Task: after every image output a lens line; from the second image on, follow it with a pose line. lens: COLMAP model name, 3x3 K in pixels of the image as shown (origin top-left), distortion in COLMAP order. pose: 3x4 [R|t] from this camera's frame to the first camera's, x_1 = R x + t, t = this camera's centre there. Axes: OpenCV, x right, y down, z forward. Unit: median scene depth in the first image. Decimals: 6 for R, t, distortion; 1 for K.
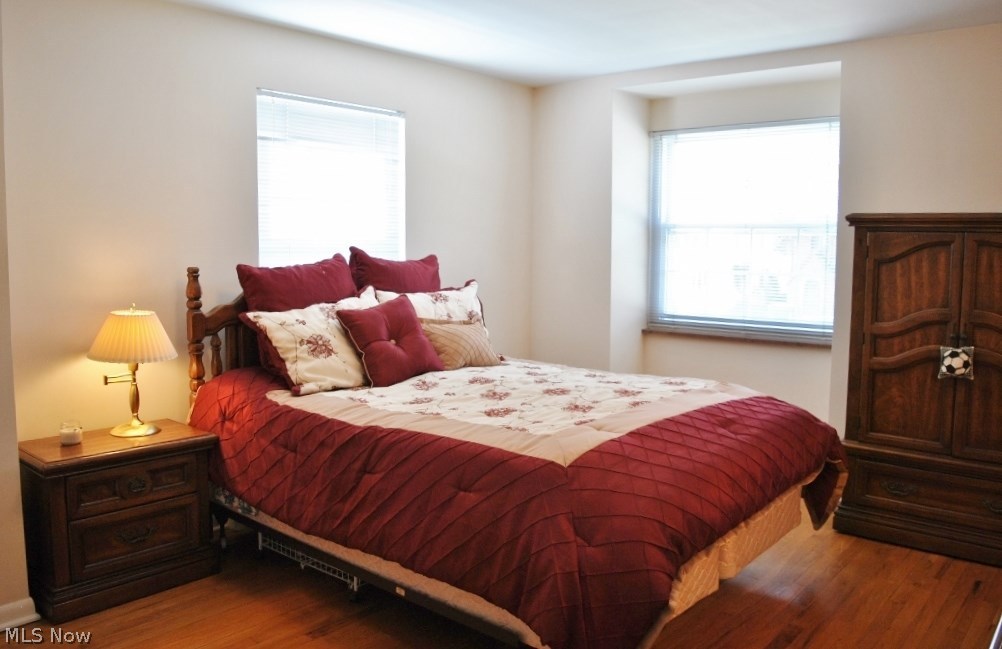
lens RADIAL K [[802.3, 0, 501.0], [0, 802.3, 324.5], [0, 0, 1]] dist [-0.004854, -0.002376]
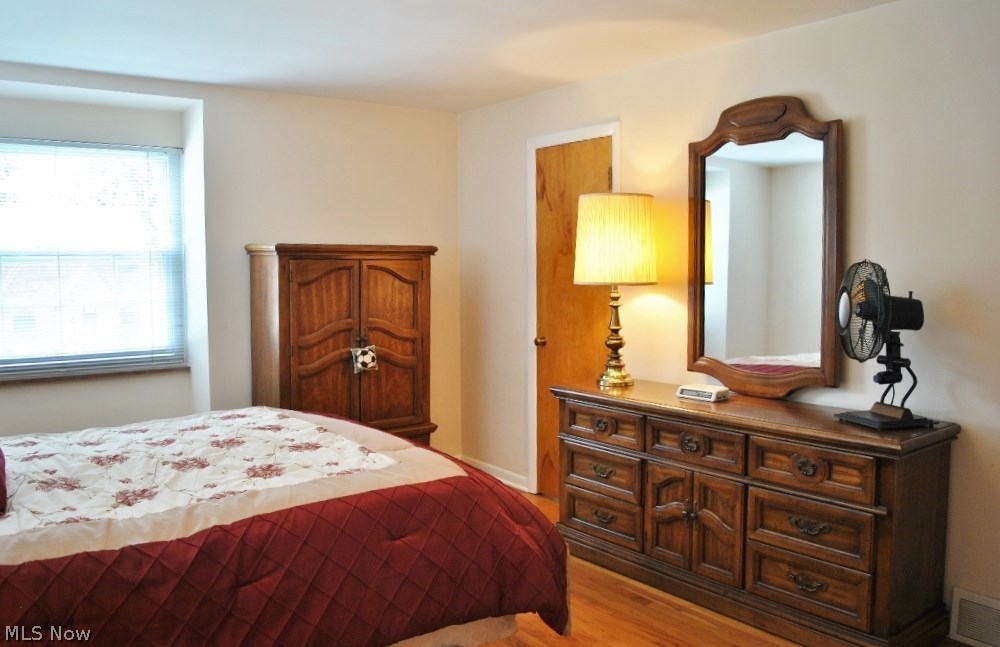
lens RADIAL K [[813.6, 0, 500.0], [0, 813.6, 323.5], [0, 0, 1]] dist [-0.088926, -0.003976]
pose [[0.218049, -0.073247, 0.973185, -0.647280], [0.103472, 0.993294, 0.051577, -0.053890], [-0.970437, 0.089452, 0.224165, 0.463994]]
